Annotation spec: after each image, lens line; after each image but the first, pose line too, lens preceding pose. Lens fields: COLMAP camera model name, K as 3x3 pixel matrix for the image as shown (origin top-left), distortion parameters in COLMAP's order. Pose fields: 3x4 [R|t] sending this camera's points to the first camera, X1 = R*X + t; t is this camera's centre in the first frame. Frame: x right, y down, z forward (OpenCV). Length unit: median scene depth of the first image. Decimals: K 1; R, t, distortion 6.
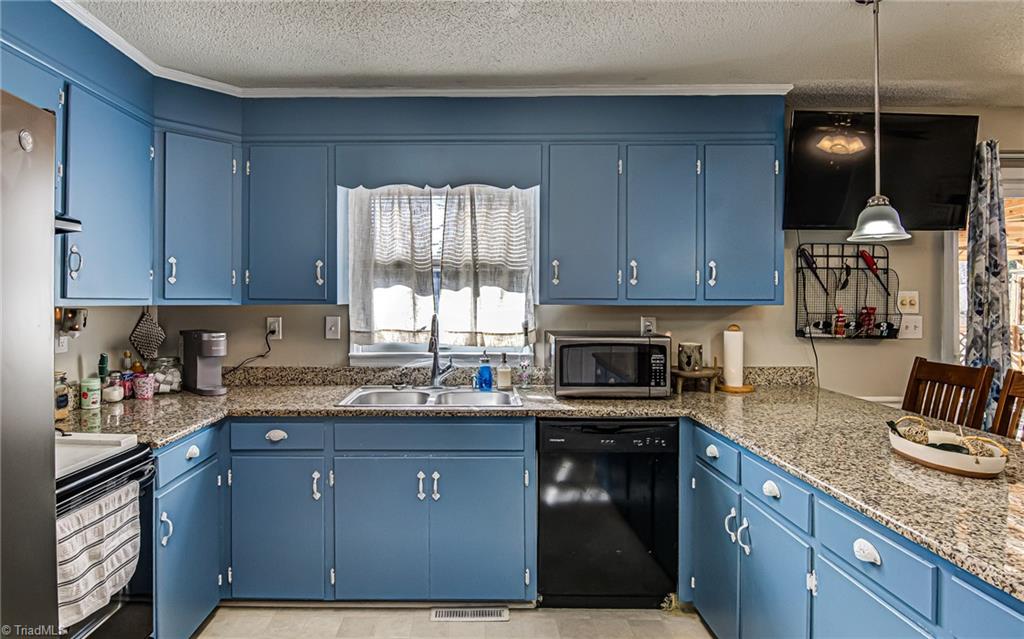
lens RADIAL K [[573.8, 0, 463.9], [0, 573.8, 298.6], [0, 0, 1]] dist [0.004276, -0.009730]
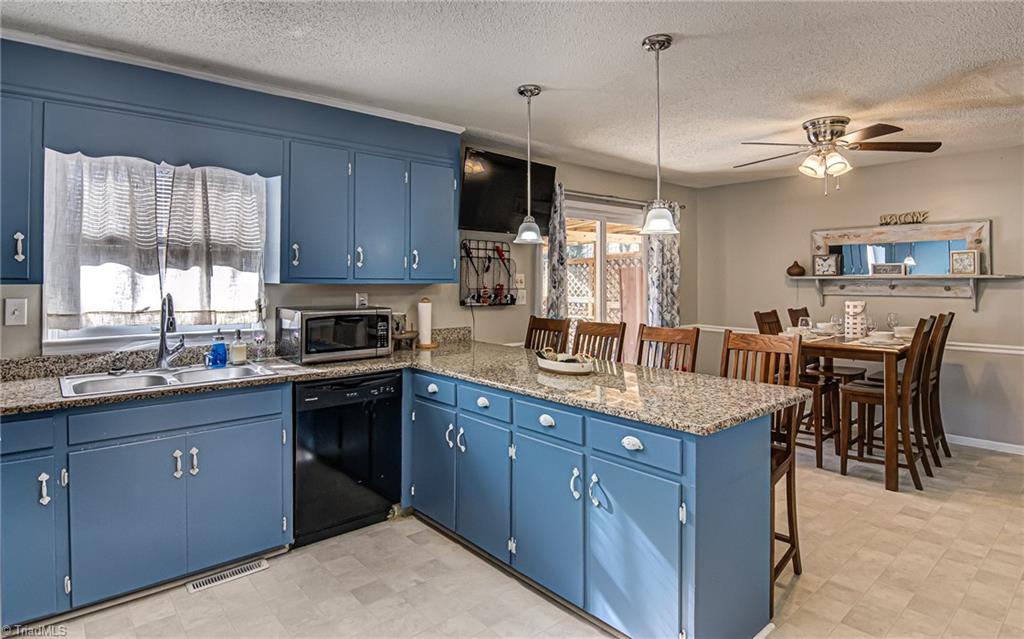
lens RADIAL K [[561.8, 0, 516.5], [0, 561.8, 275.6], [0, 0, 1]] dist [0.005410, -0.018535]
pose [[0.737578, 0.005512, 0.675240, -0.259030], [-0.003023, 0.999984, -0.004860, -0.000793], [-0.675255, 0.001543, 0.737582, -0.107535]]
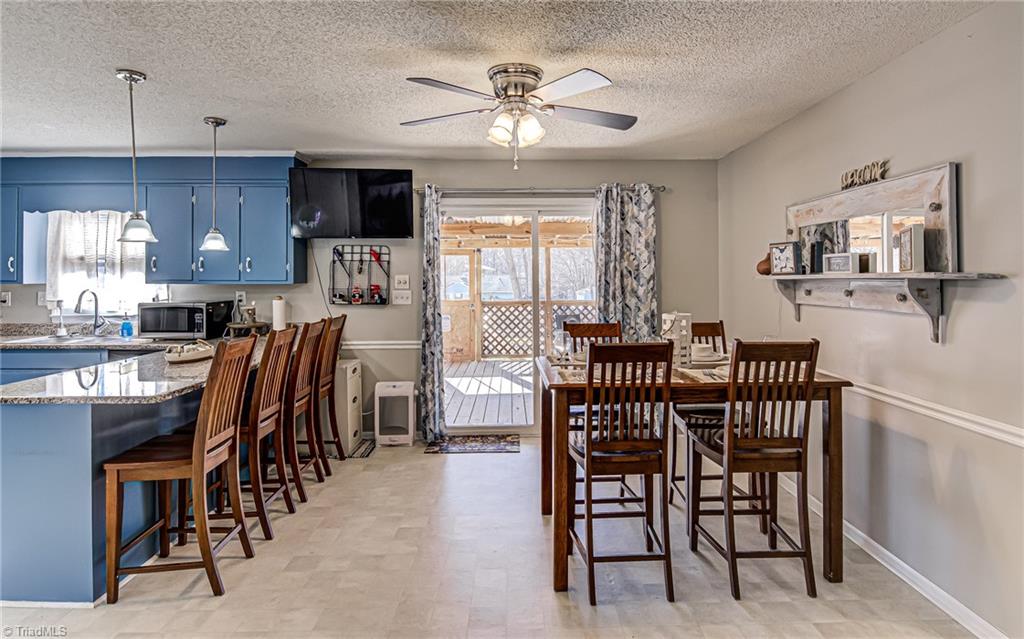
lens RADIAL K [[561.8, 0, 516.5], [0, 561.8, 275.6], [0, 0, 1]] dist [0.005410, -0.018535]
pose [[0.999642, -0.001281, 0.026728, 1.116381], [0.001323, 0.999998, -0.001564, -0.009017], [-0.026726, 0.001599, 0.999642, -0.611261]]
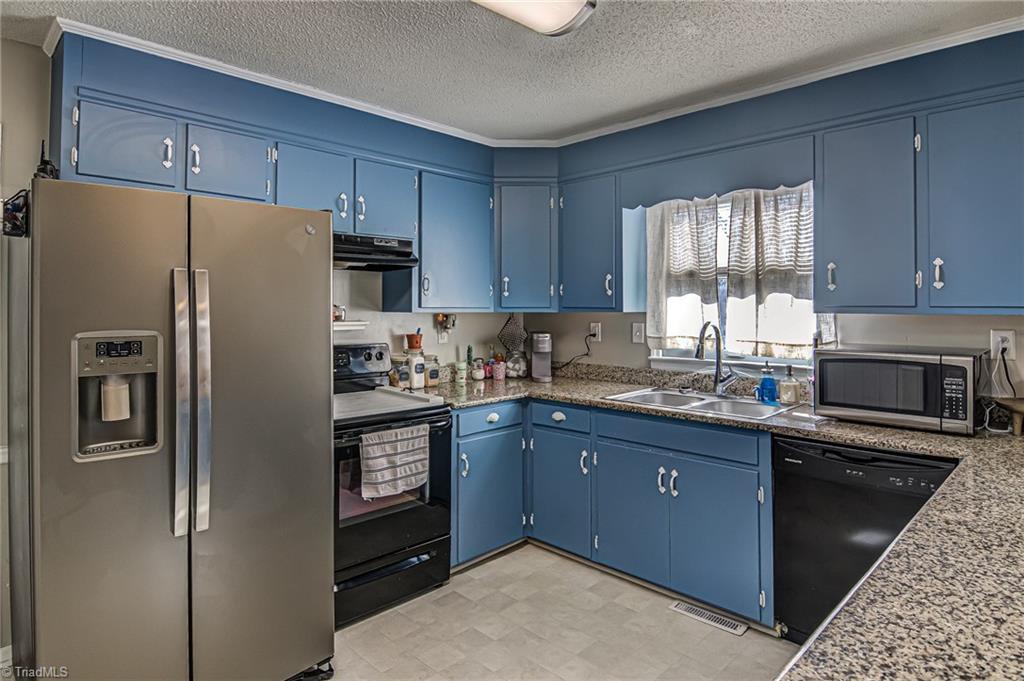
lens RADIAL K [[583.8, 0, 509.4], [0, 583.8, 305.1], [0, 0, 1]] dist [0.001620, -0.001197]
pose [[0.717494, -0.004530, -0.696550, 0.417044], [0.003328, 0.999990, -0.003075, -0.001062], [0.696557, -0.000112, 0.717502, 0.009865]]
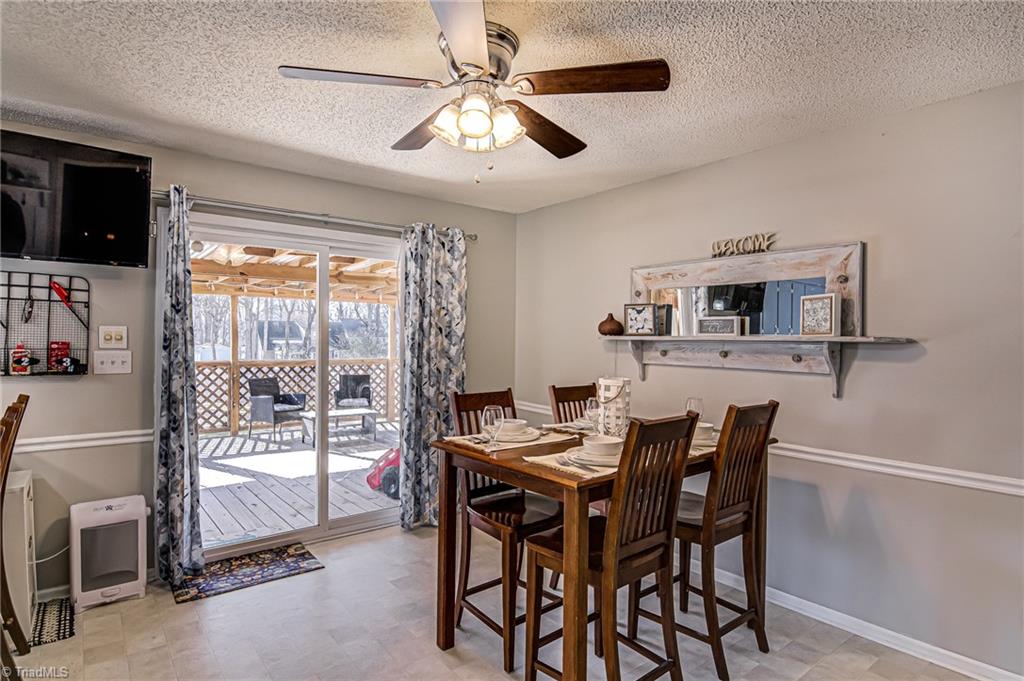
lens RADIAL K [[555.1, 0, 512.0], [0, 555.1, 340.5], [0, 0, 1]] dist [0.002008, -0.016756]
pose [[0.775249, 0.007312, 0.631613, 0.747543], [-0.015509, 0.999852, 0.007462, -0.005873], [-0.631465, -0.015581, 0.775248, -0.189622]]
